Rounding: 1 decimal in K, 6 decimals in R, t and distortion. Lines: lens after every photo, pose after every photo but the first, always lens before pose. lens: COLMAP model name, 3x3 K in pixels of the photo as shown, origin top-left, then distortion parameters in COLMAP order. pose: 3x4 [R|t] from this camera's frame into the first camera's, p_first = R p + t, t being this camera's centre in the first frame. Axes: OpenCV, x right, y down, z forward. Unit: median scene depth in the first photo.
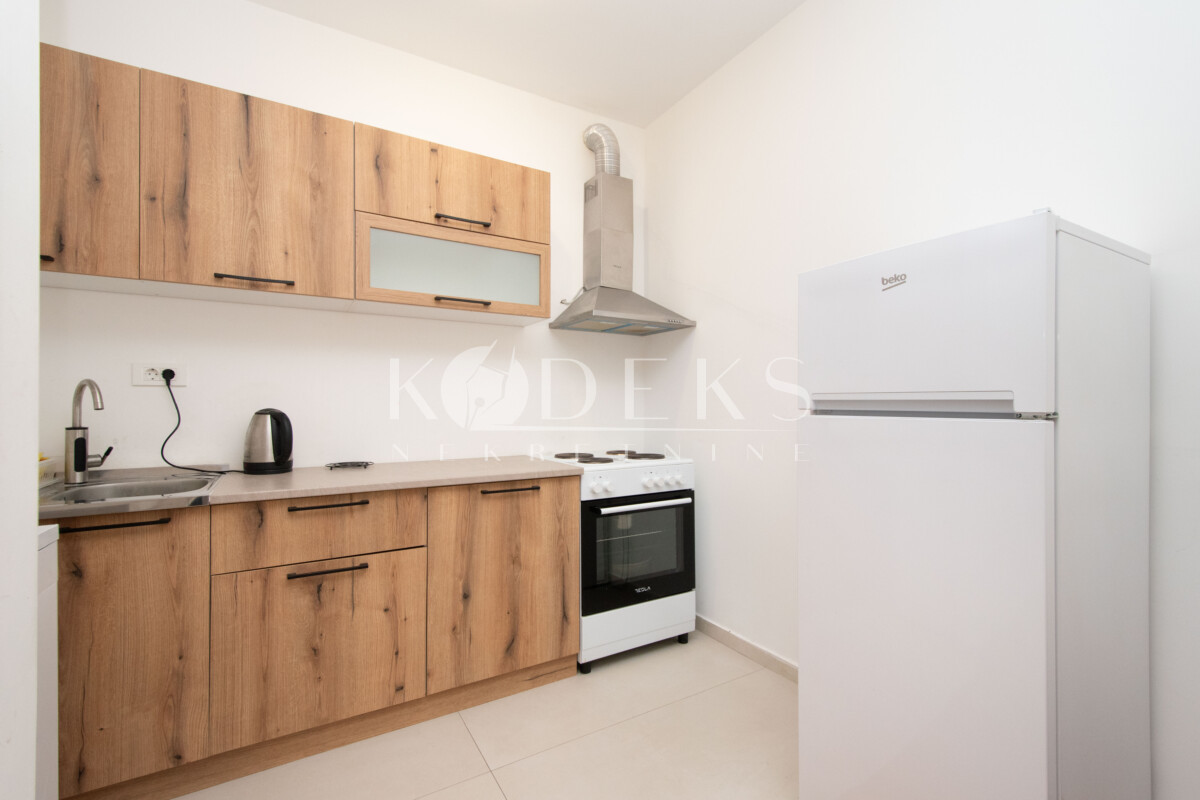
lens RADIAL K [[520.3, 0, 605.9], [0, 520.3, 403.2], [0, 0, 1]] dist [-0.000203, -0.000565]
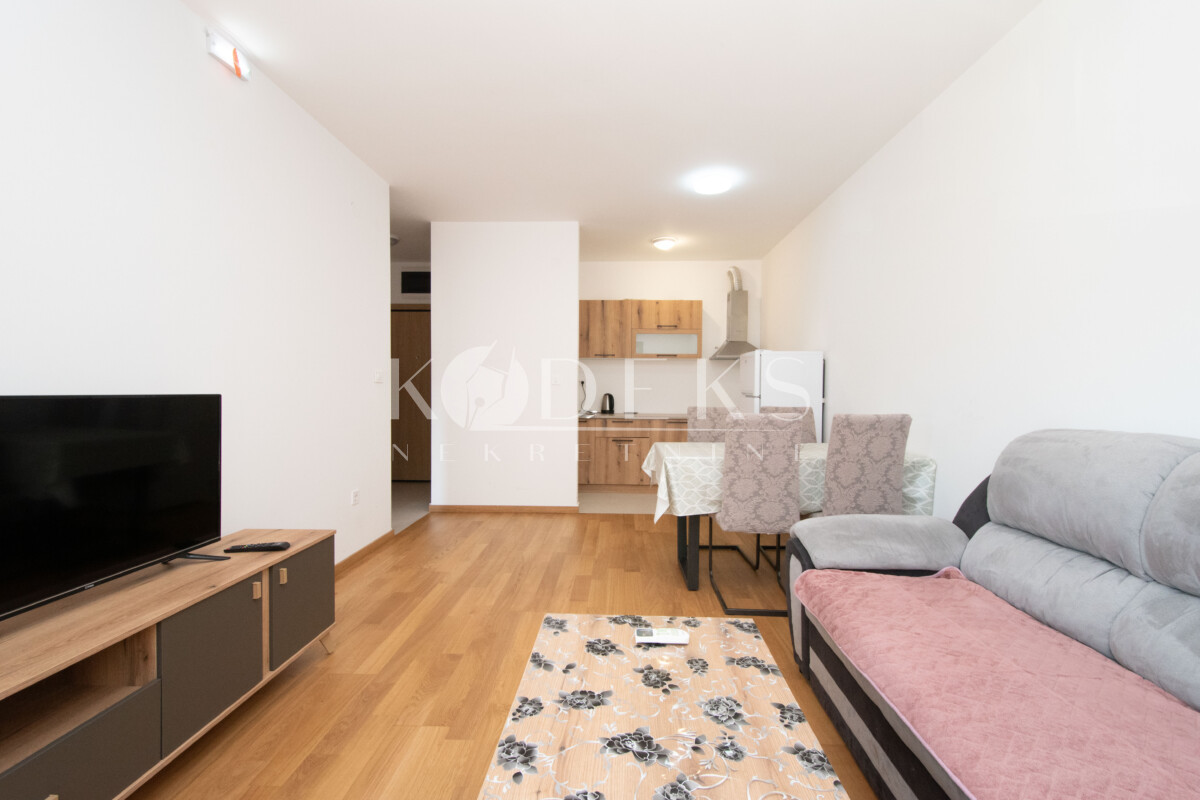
lens RADIAL K [[520.3, 0, 605.9], [0, 520.3, 403.2], [0, 0, 1]] dist [-0.000203, -0.000565]
pose [[0.839590, 0.015424, -0.543001, 1.121227], [-0.003698, 0.999736, 0.022681, -0.002053], [0.543208, -0.017035, 0.839426, -1.759132]]
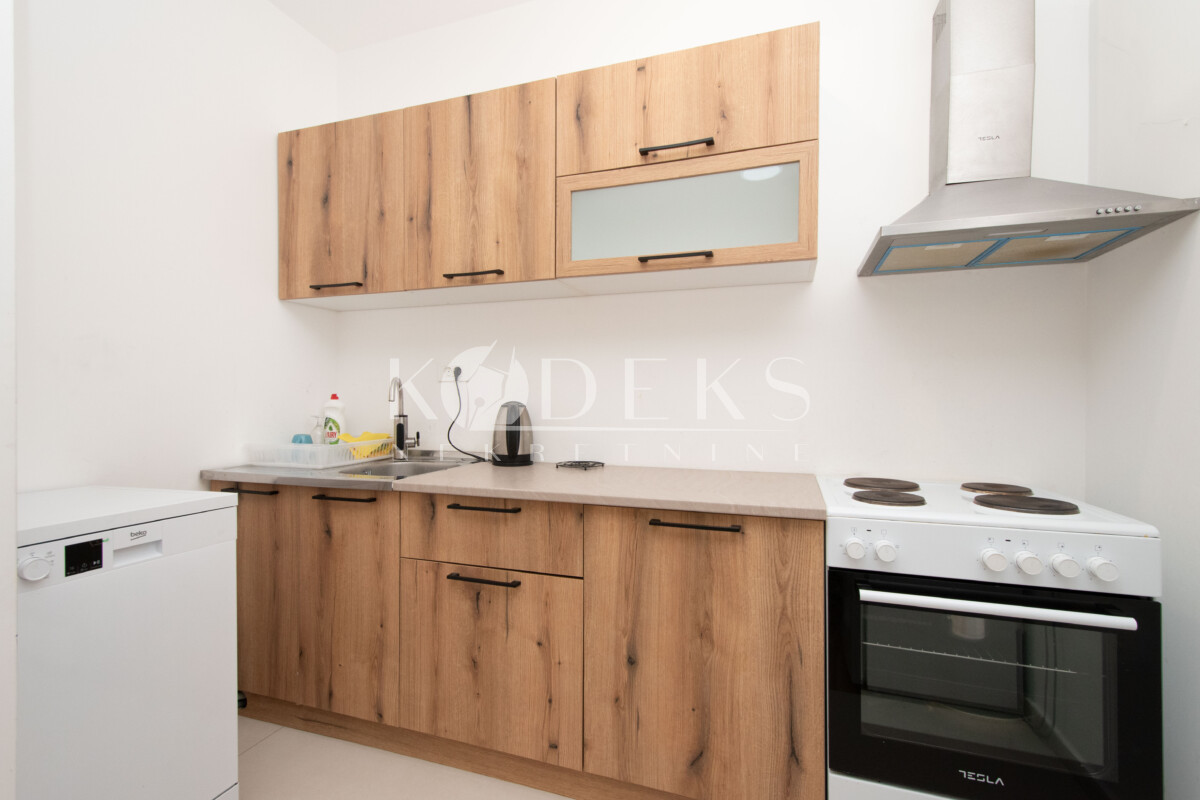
lens RADIAL K [[539.5, 0, 600.0], [0, 539.5, 400.0], [0, 0, 1]] dist [0.007538, -0.000186]
pose [[0.635713, 0.002856, -0.771920, 0.289045], [0.001658, 0.999986, 0.005066, 0.003028], [0.771923, -0.004501, 0.635700, 0.499612]]
